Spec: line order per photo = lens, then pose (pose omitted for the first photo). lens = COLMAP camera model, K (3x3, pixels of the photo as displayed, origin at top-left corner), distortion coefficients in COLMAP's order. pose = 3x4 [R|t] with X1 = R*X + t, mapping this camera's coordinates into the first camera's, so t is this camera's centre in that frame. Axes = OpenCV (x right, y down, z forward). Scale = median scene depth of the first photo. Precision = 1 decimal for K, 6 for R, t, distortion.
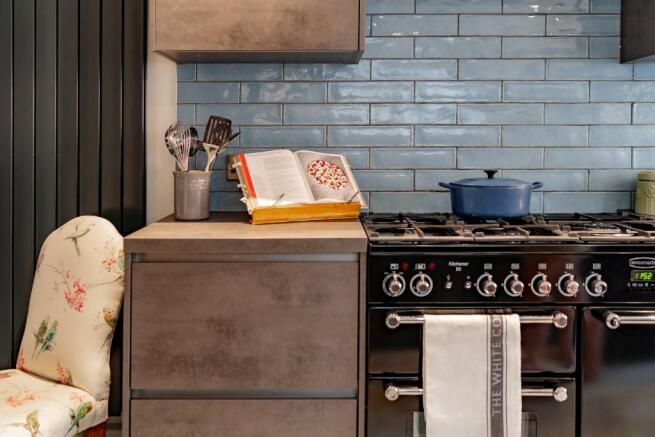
lens RADIAL K [[651.6, 0, 327.8], [0, 651.6, 179.3], [0, 0, 1]] dist [-0.008941, 0.001867]
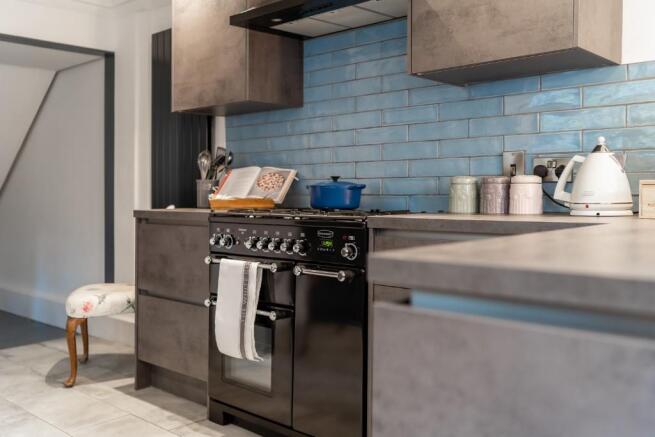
lens RADIAL K [[675.1, 0, 327.5], [0, 675.1, 218.5], [0, 0, 1]] dist [0.066473, -0.003063]
pose [[0.717870, 0.026741, -0.695664, 1.247767], [-0.038210, 0.999269, -0.001019, 0.078845], [0.695128, 0.027312, 0.718367, -0.049913]]
